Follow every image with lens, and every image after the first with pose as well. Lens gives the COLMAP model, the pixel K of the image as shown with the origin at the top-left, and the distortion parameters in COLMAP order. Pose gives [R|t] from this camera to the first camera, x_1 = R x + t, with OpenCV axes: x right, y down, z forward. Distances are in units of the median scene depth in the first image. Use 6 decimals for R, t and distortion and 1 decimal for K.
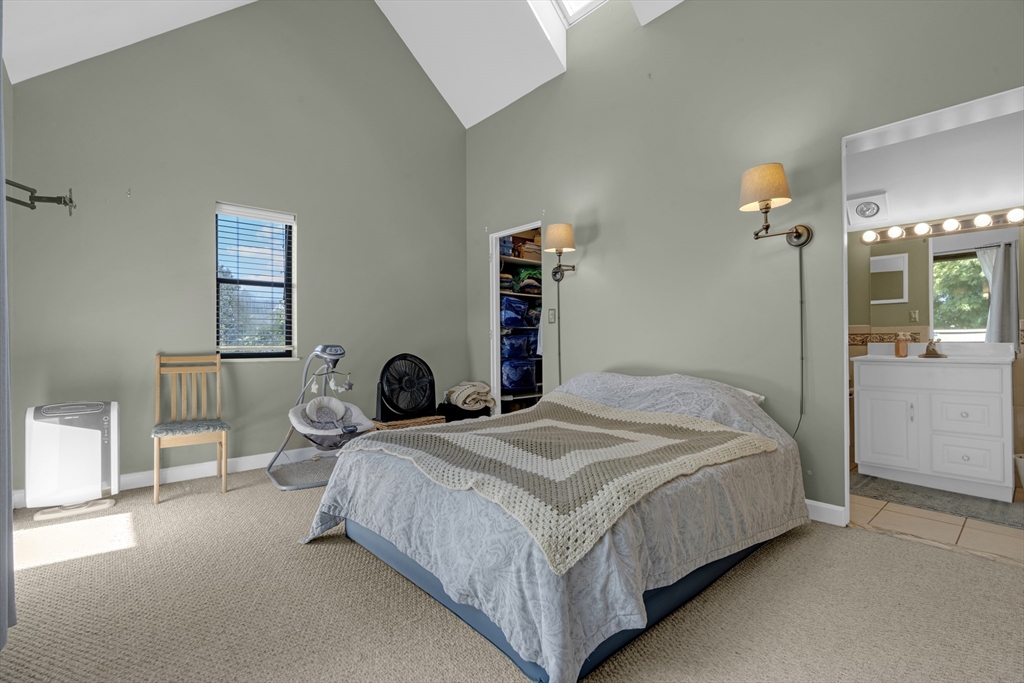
lens RADIAL K [[467.7, 0, 510.3], [0, 467.7, 344.3], [0, 0, 1]] dist [-0.005609, 0.000913]
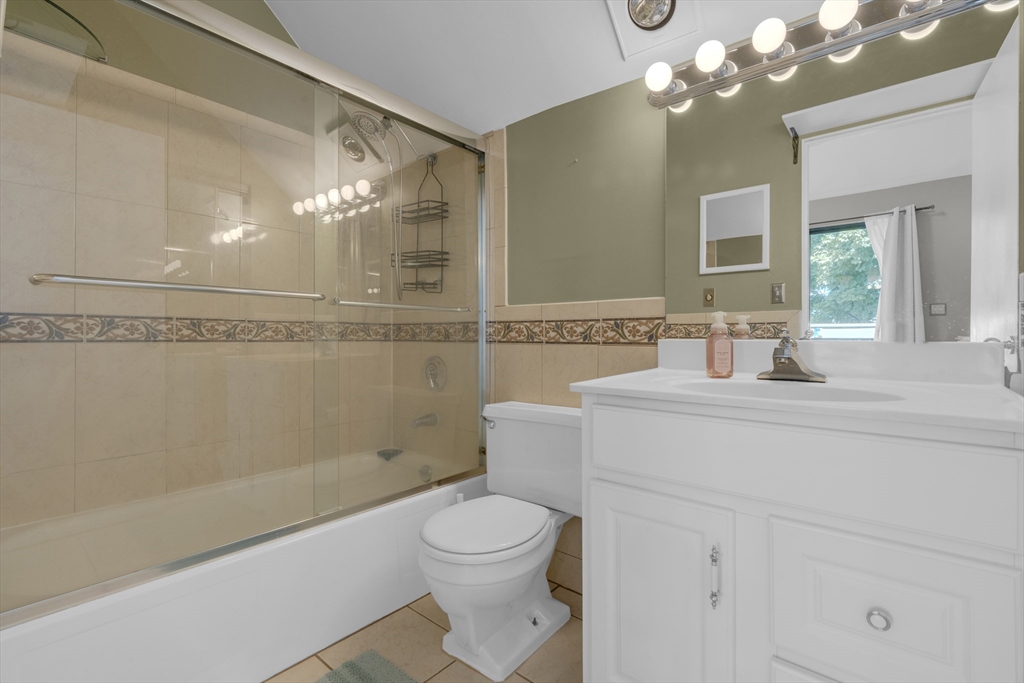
lens RADIAL K [[467.7, 0, 512.6], [0, 467.7, 338.9], [0, 0, 1]] dist [-0.005609, 0.000913]
pose [[0.988114, 0.007962, 0.153514, 0.527653], [-0.008244, 0.999965, 0.001198, -0.002616], [-0.153499, -0.002449, 0.988146, 0.557964]]
